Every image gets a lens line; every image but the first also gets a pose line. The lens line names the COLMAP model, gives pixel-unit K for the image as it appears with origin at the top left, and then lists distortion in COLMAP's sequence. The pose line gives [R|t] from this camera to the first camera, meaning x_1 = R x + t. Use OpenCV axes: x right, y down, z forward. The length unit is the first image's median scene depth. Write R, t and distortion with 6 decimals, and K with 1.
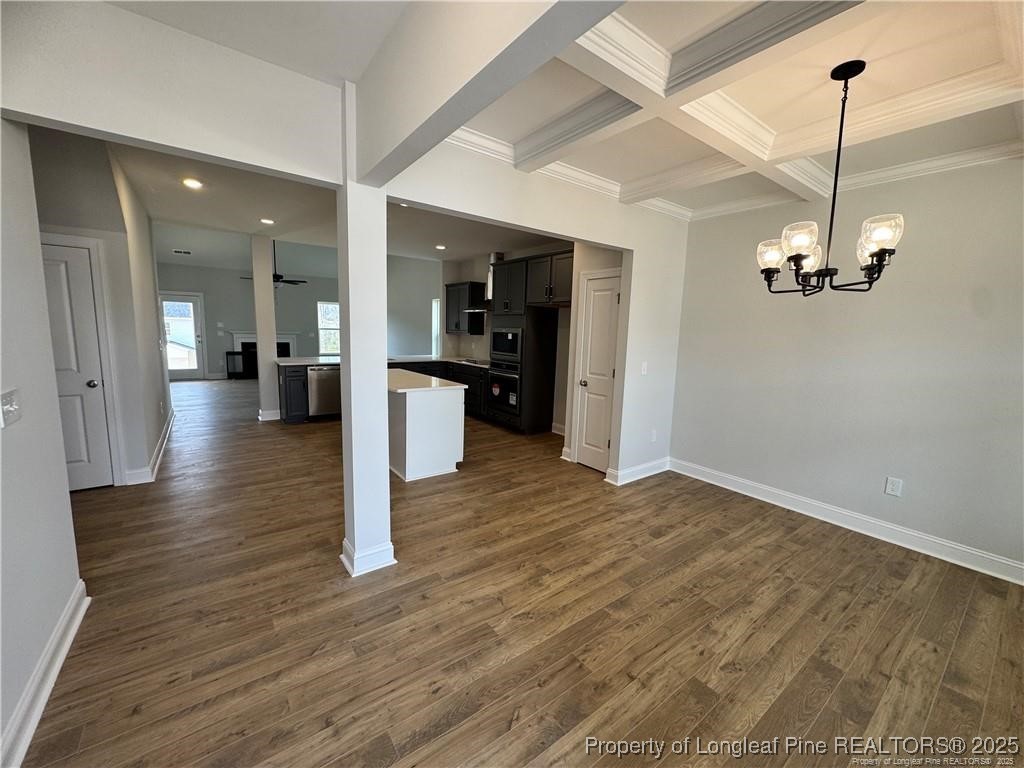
lens RADIAL K [[407.3, 0, 512.0], [0, 407.3, 384.0], [0, 0, 1]] dist [-0.002287, 0.000045]
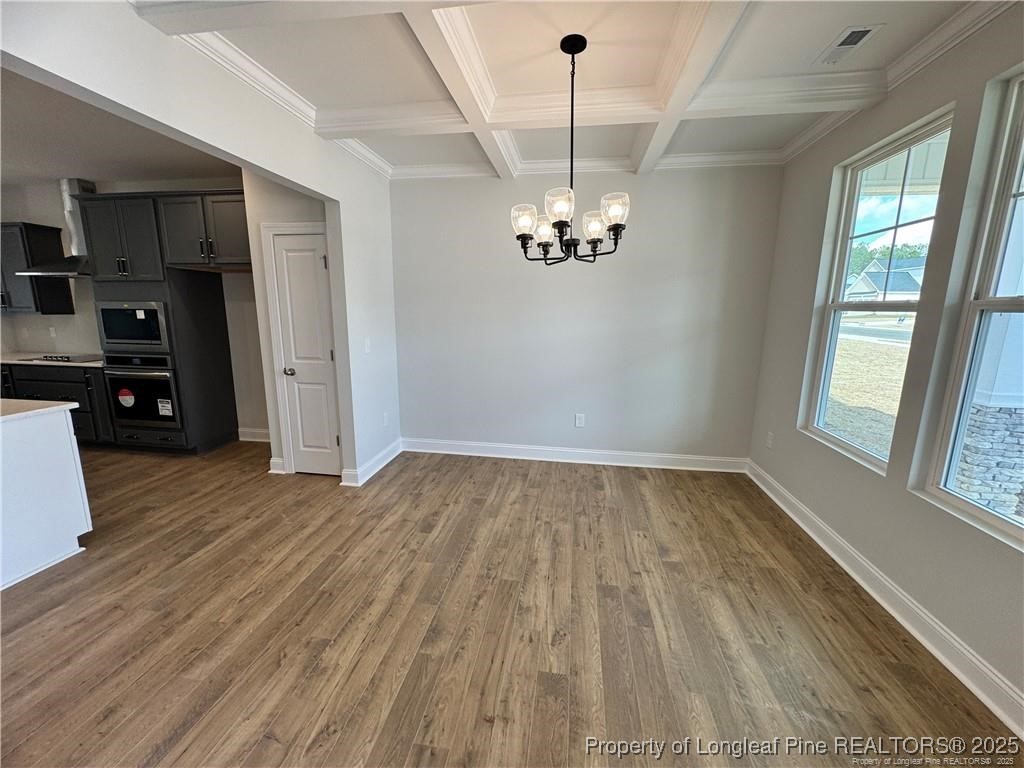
lens RADIAL K [[407.3, 0, 512.0], [0, 407.3, 384.0], [0, 0, 1]] dist [-0.002287, 0.000045]
pose [[0.713602, -0.153406, 0.683549, -0.060493], [0.107497, 0.988152, 0.109544, -0.020164], [-0.692255, -0.004691, 0.721638, 0.163206]]
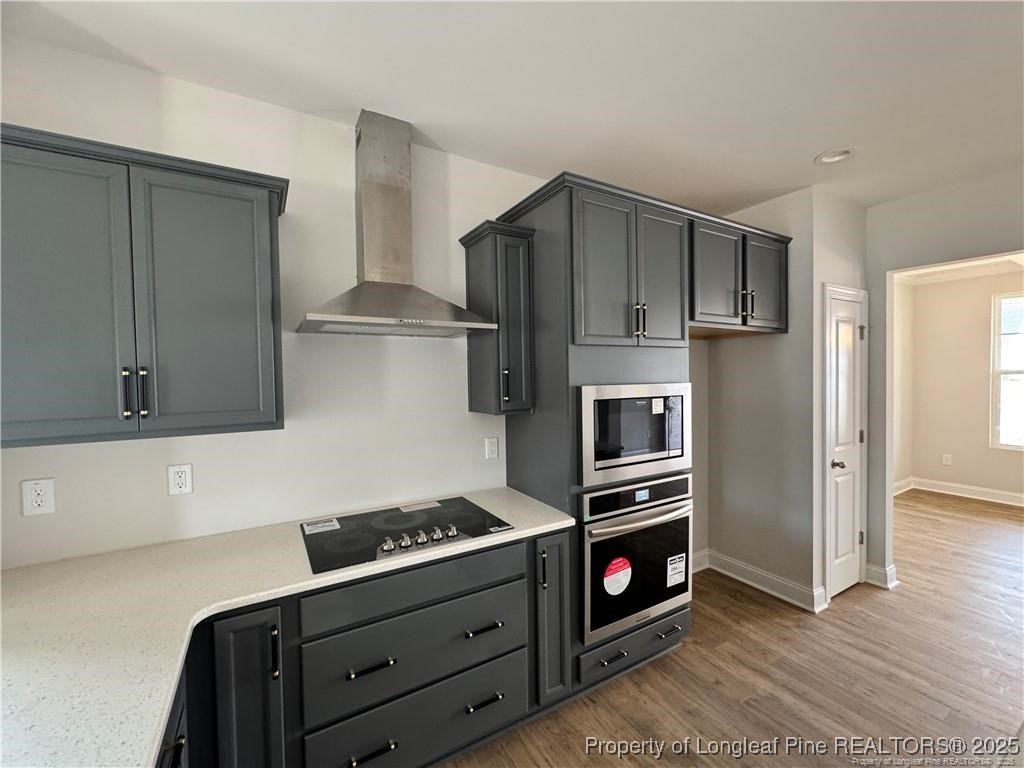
lens RADIAL K [[424.0, 0, 512.0], [0, 424.0, 384.0], [0, 0, 1]] dist [-0.000320, 0.000067]
pose [[0.105524, -0.059239, 0.992651, -0.552828], [0.148949, 0.987904, 0.043122, -0.243310], [-0.983198, 0.143304, 0.113071, 1.531218]]
